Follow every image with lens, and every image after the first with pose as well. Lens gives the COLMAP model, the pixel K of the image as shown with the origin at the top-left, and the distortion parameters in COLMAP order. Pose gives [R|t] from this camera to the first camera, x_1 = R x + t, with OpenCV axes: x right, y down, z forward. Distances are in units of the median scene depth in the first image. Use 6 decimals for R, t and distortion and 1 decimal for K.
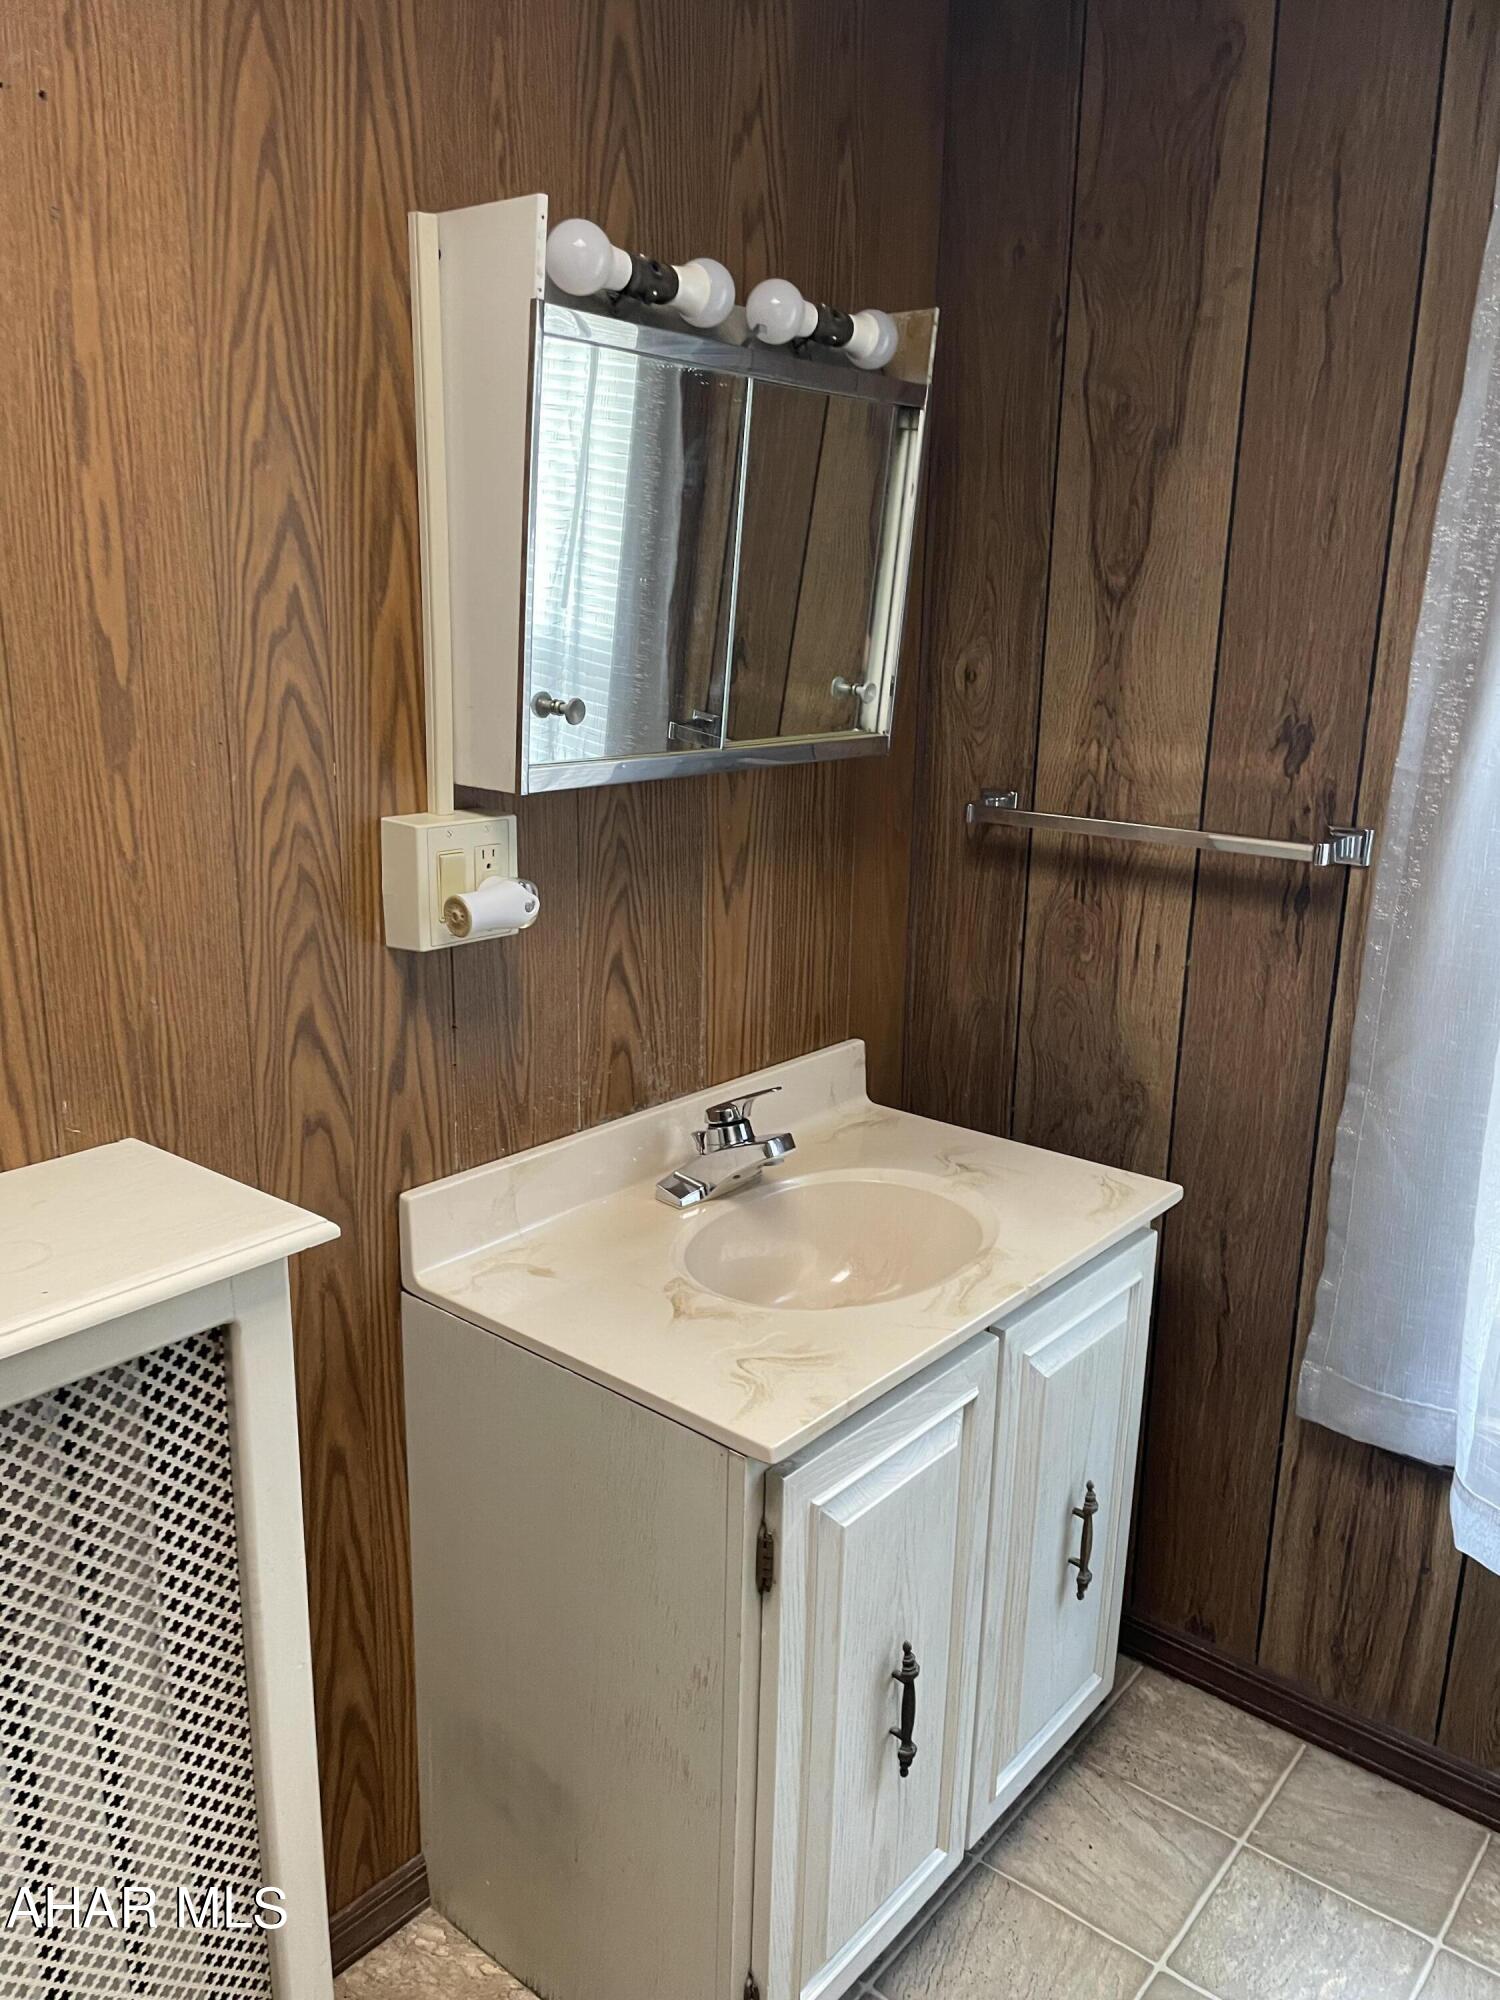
lens RADIAL K [[1519.4, 0, 750.0], [0, 1519.4, 1000.0], [0, 0, 1]] dist [-0.003679, -0.007417]
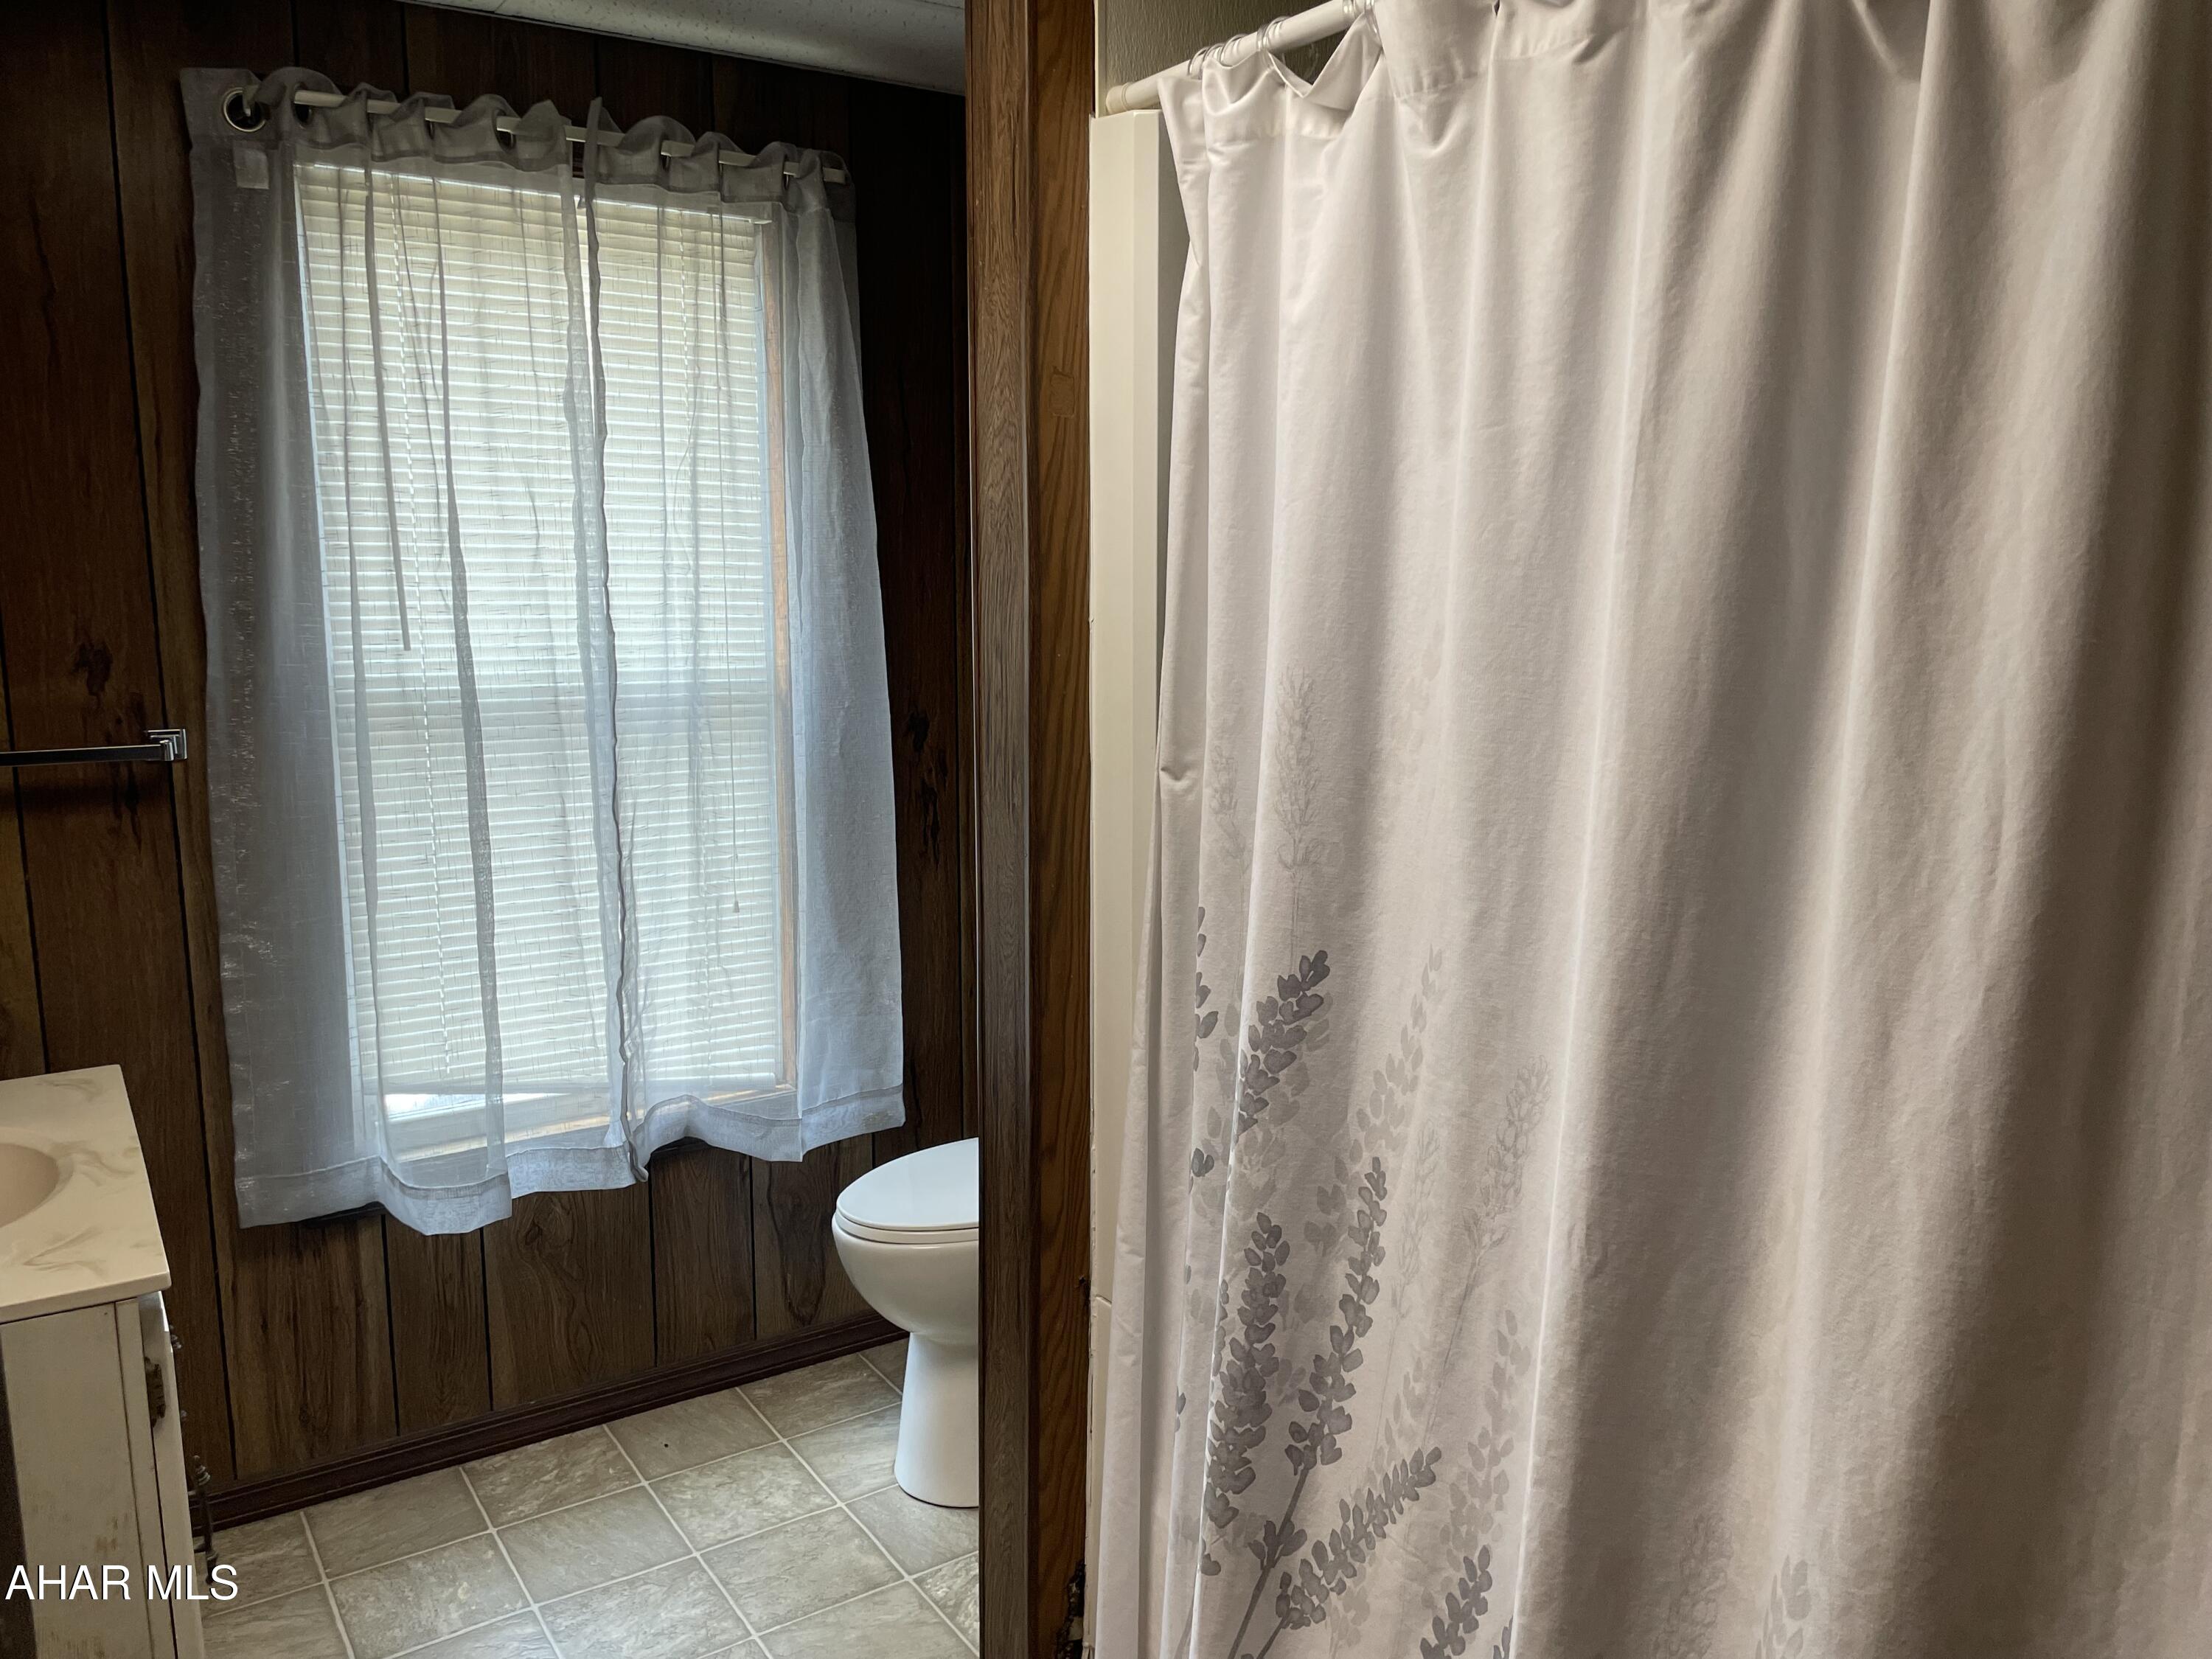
lens RADIAL K [[1680.4, 0, 1106.0], [0, 1680.4, 829.5], [0, 0, 1]] dist [-0.003679, -0.007417]
pose [[0.295230, -0.180236, 0.938272, -0.623118], [0.248884, 0.962648, 0.106606, 0.006440], [-0.922440, 0.202047, 0.329061, -0.105316]]
